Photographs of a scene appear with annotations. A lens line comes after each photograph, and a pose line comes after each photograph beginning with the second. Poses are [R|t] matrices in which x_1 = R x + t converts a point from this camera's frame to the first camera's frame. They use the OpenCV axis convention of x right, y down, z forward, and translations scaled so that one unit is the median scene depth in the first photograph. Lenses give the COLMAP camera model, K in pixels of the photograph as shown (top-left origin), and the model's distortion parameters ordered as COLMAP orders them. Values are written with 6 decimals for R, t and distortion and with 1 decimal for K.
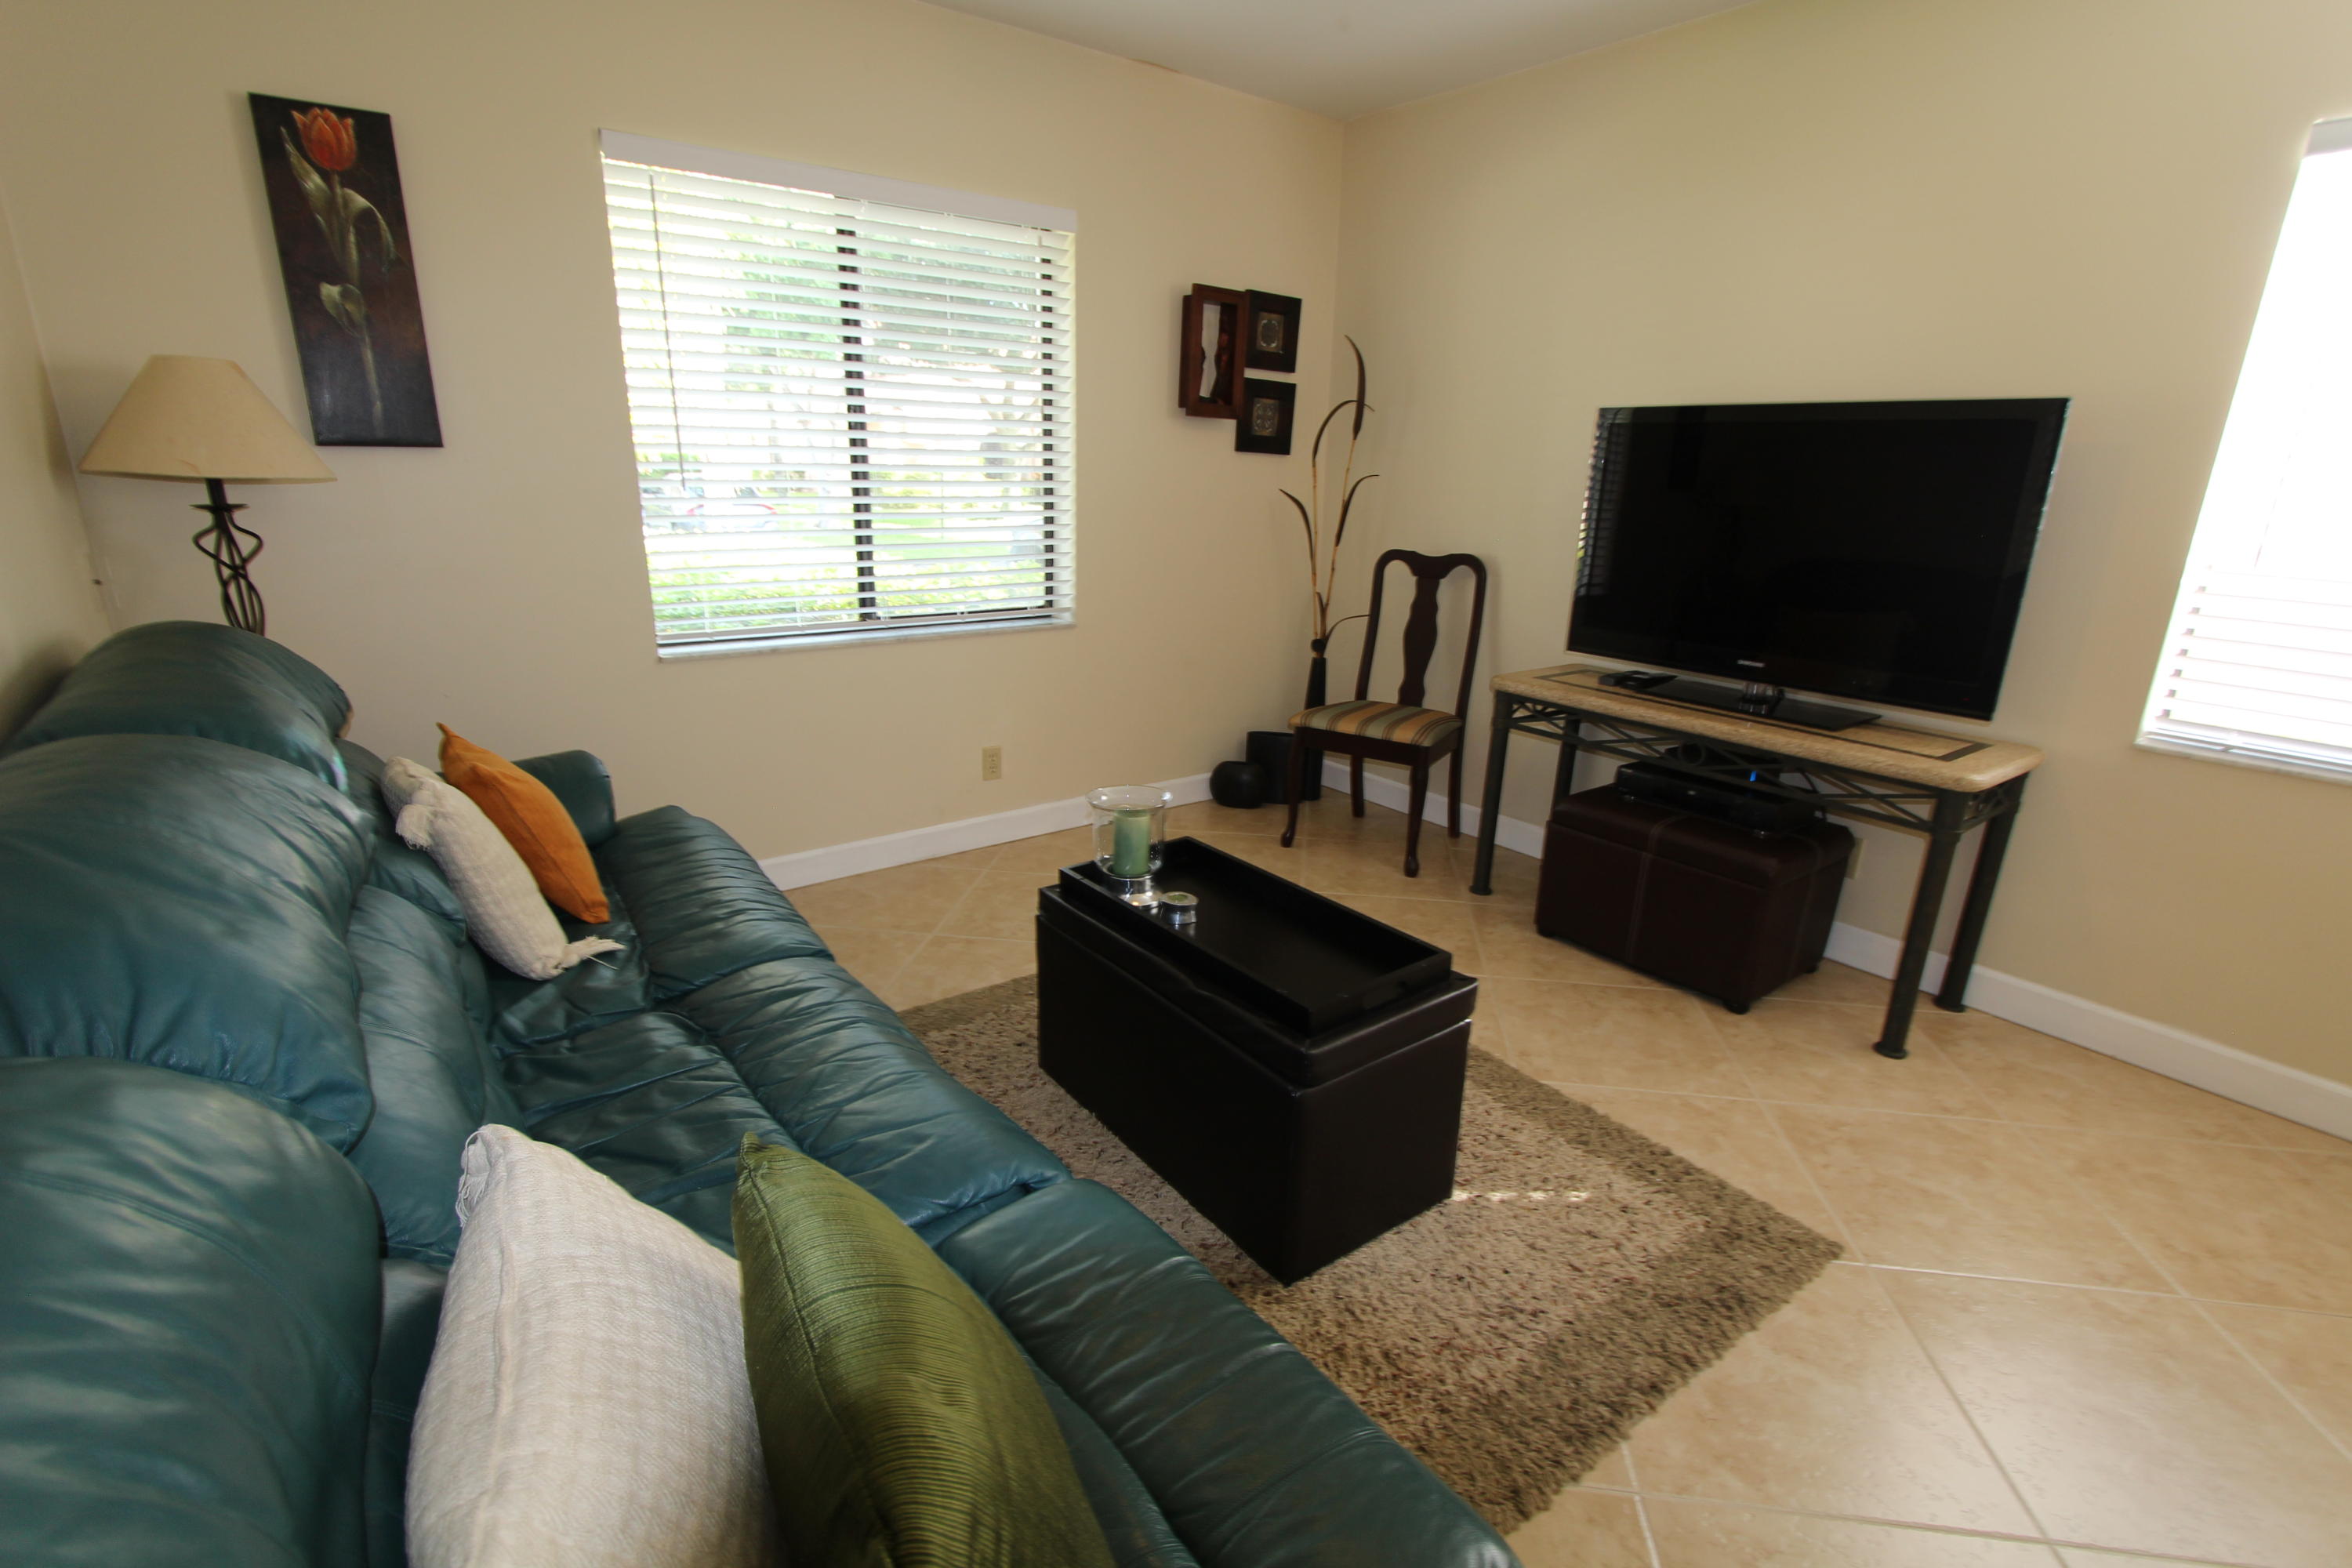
lens RADIAL K [[1095.5, 0, 1174.1], [0, 1095.5, 792.4], [0, 0, 1]] dist [-0.013796, 0.001084]
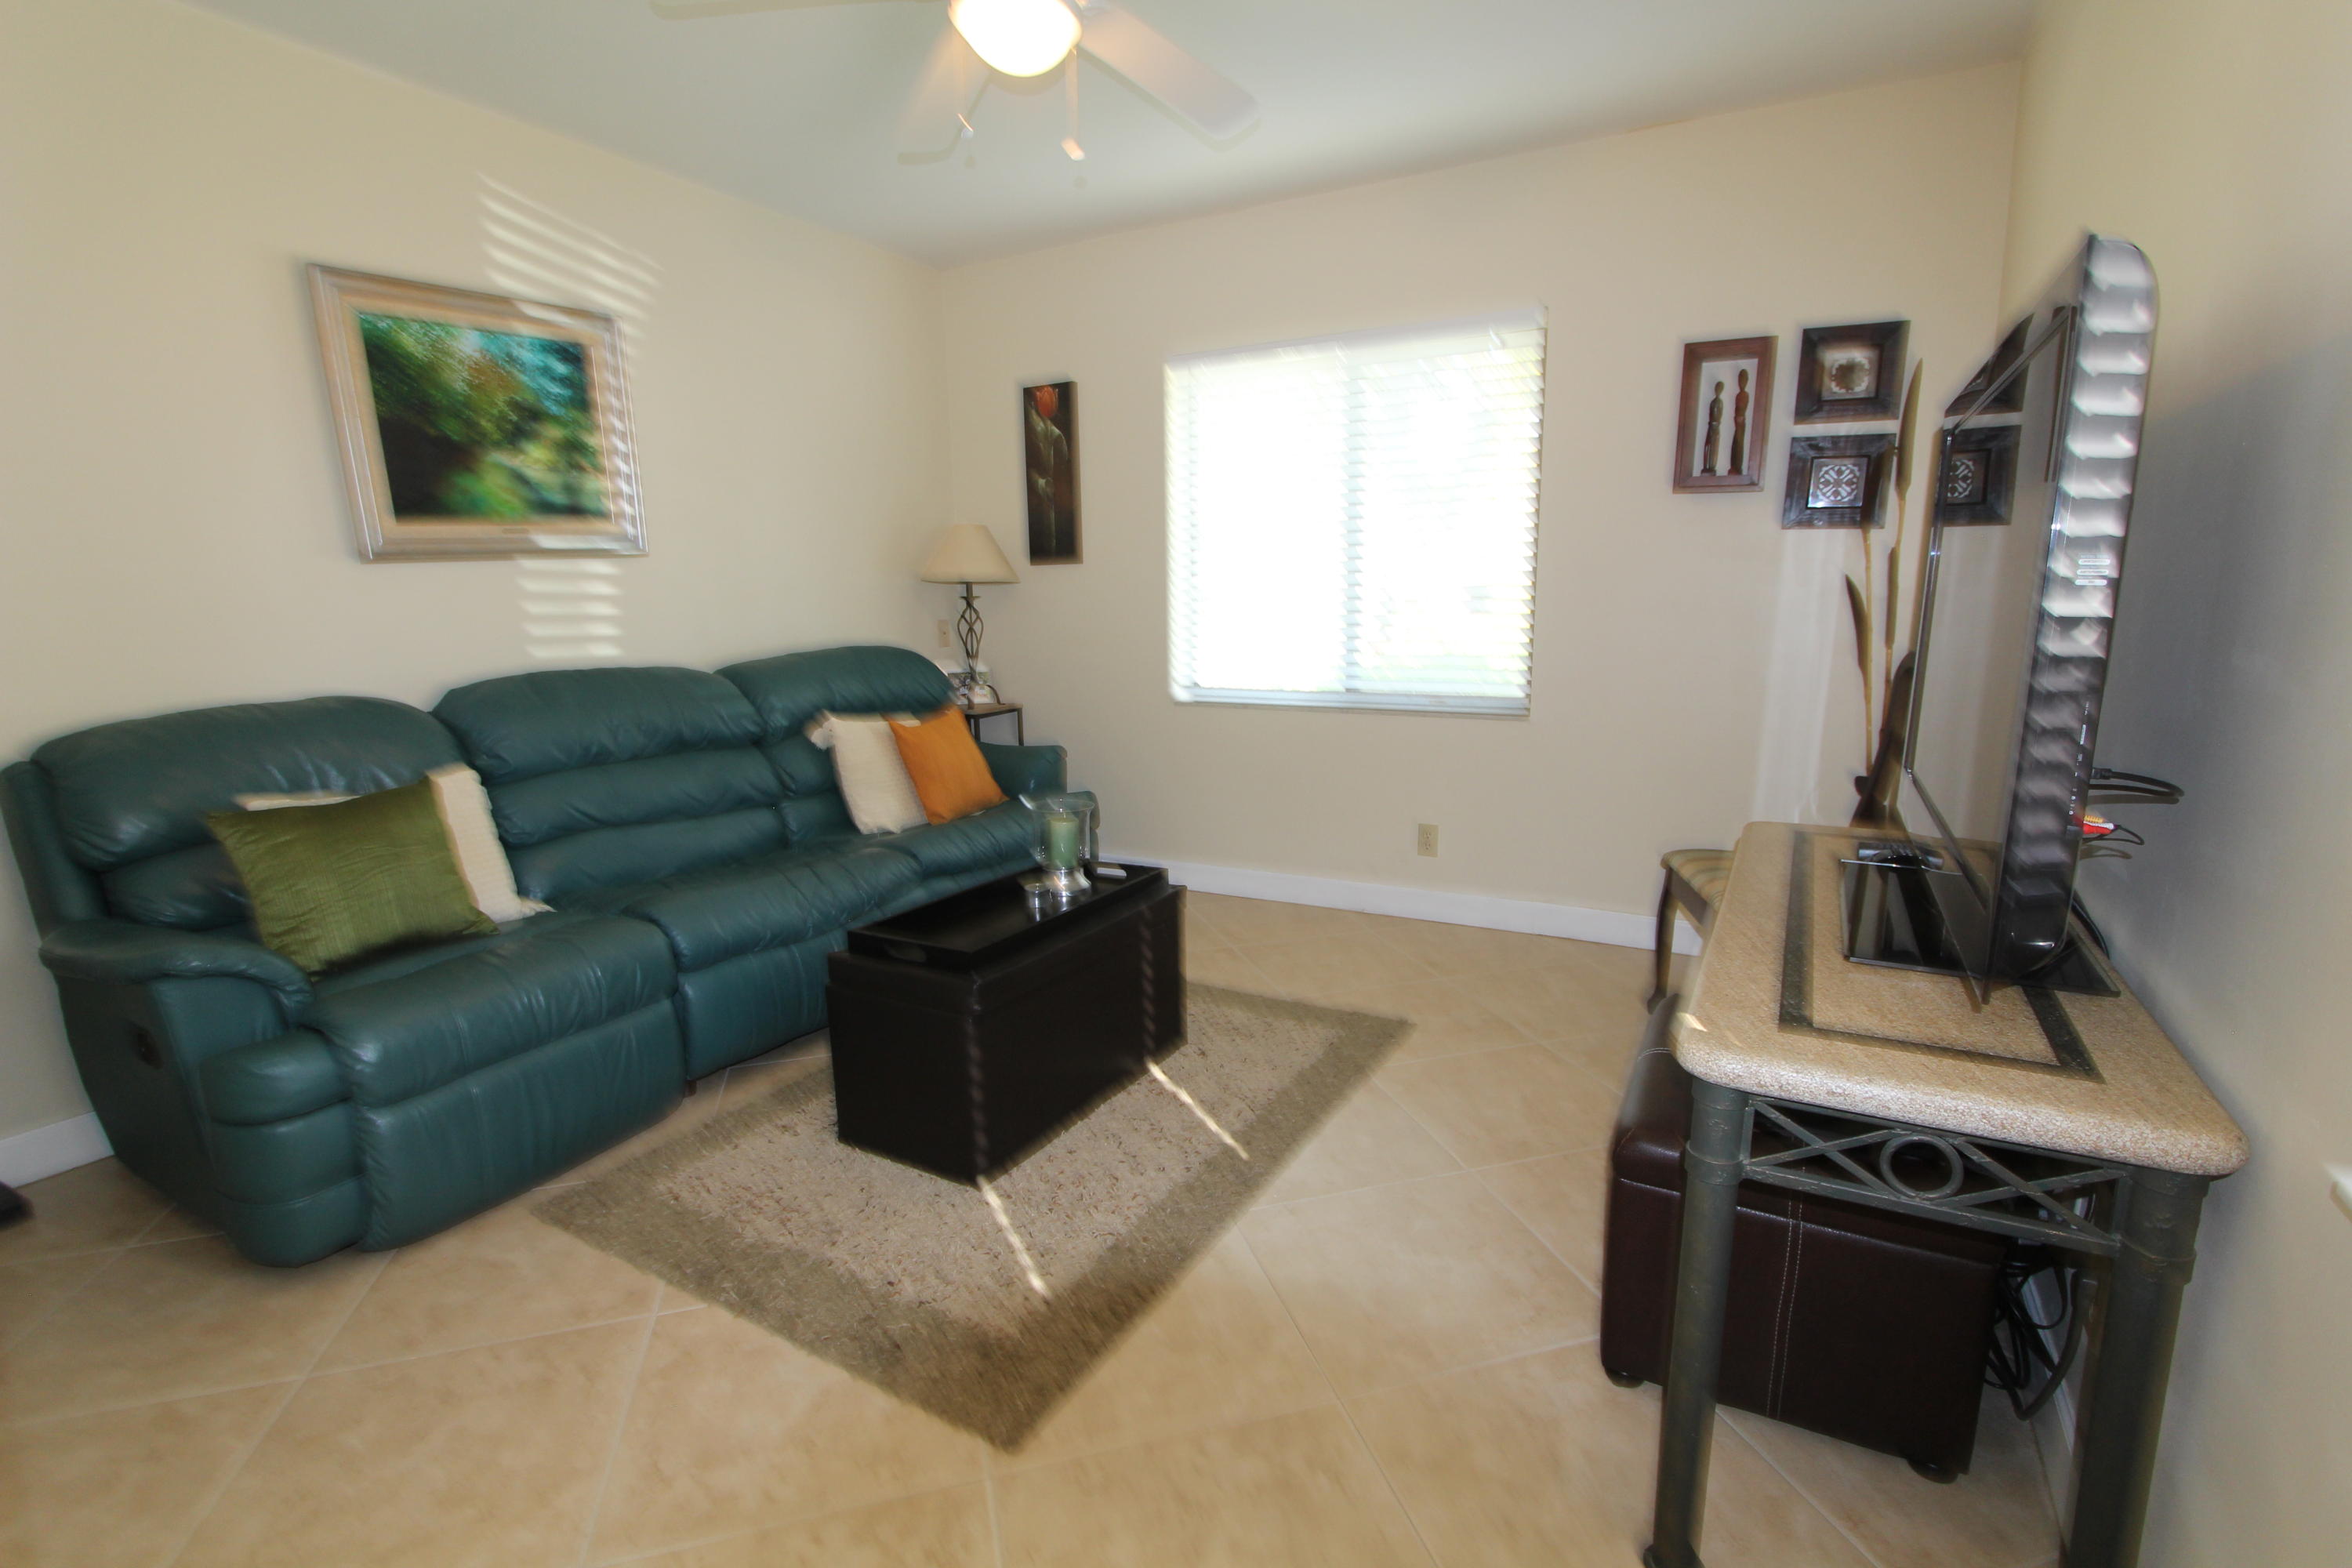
lens RADIAL K [[1095.5, 0, 1178.8], [0, 1095.5, 794.0], [0, 0, 1]] dist [-0.013796, 0.001084]
pose [[0.391910, 0.141541, -0.909050, 1.075991], [-0.241919, 0.969176, 0.046607, -0.095017], [0.887627, 0.201651, 0.414072, 0.551349]]
